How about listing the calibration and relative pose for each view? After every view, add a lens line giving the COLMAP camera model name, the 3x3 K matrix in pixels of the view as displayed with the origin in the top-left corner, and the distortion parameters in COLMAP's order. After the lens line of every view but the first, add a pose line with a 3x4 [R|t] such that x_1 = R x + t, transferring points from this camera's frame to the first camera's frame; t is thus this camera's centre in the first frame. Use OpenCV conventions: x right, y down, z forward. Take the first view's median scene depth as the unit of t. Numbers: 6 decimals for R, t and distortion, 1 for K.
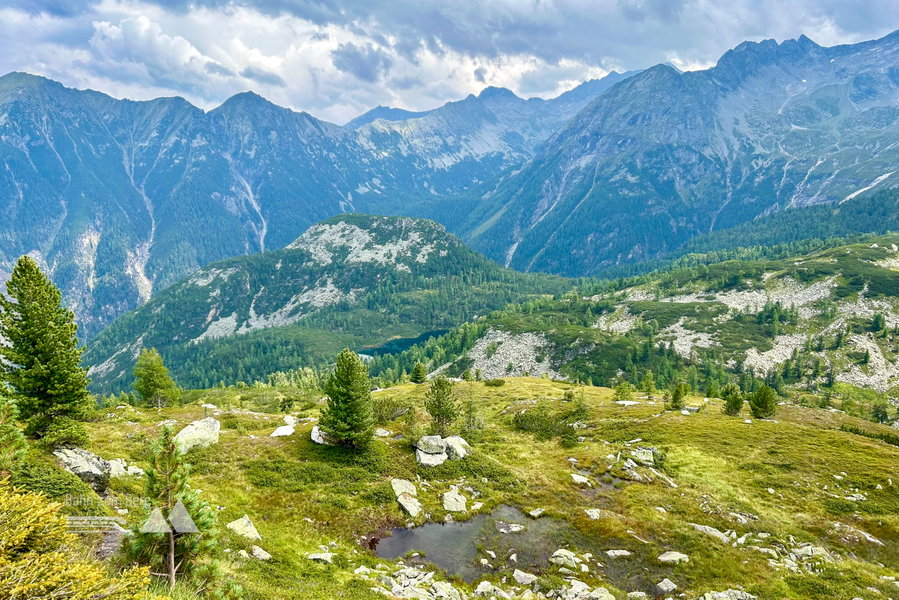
lens RADIAL K [[661.8, 0, 447.2], [0, 661.8, 306.0], [0, 0, 1]] dist [0.010962, -0.018207]
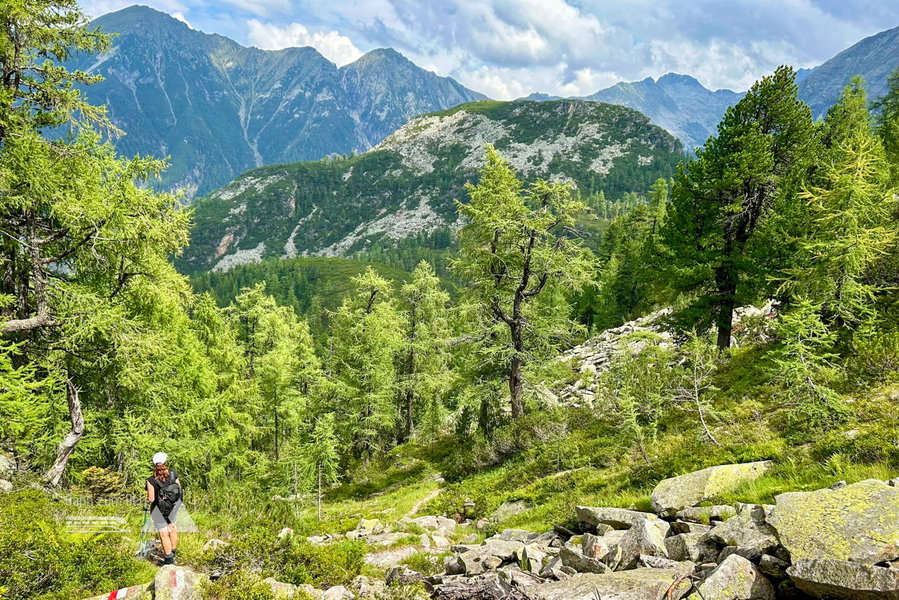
lens RADIAL K [[667.8, 0, 427.7], [0, 667.8, 358.3], [0, 0, 1]] dist [-0.001475, -0.011957]
pose [[0.968643, 0.117380, -0.218982, -0.015272], [-0.106176, 0.992394, 0.062294, 0.024038], [0.224629, -0.037090, 0.973738, 0.185245]]
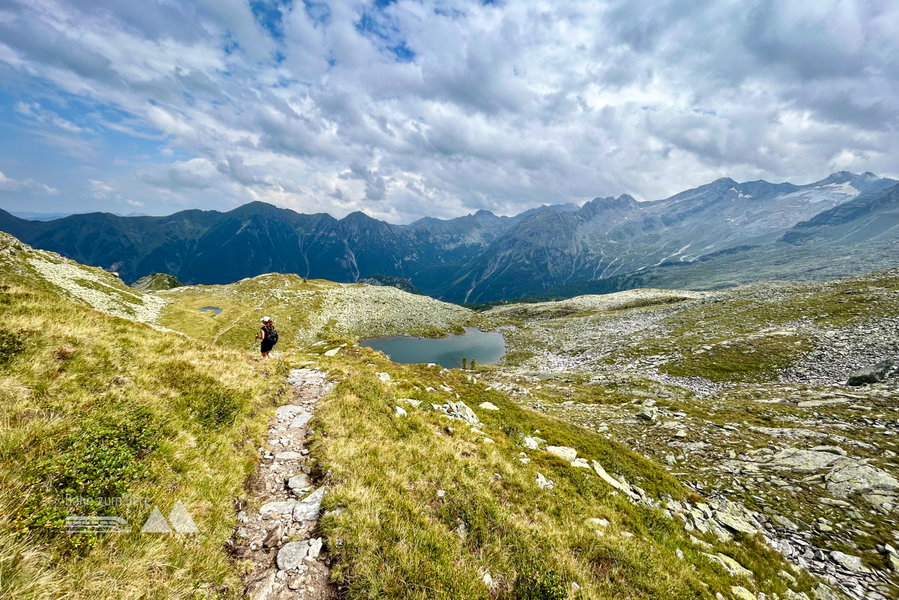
lens RADIAL K [[360.5, 0, 448.6], [0, 360.5, 295.7], [0, 0, 1]] dist [0.000191, 0.000277]
pose [[0.995511, 0.063522, -0.070163, 0.118057], [-0.067495, 0.996159, -0.055778, -0.001266], [0.066350, 0.060264, 0.995975, -0.177891]]
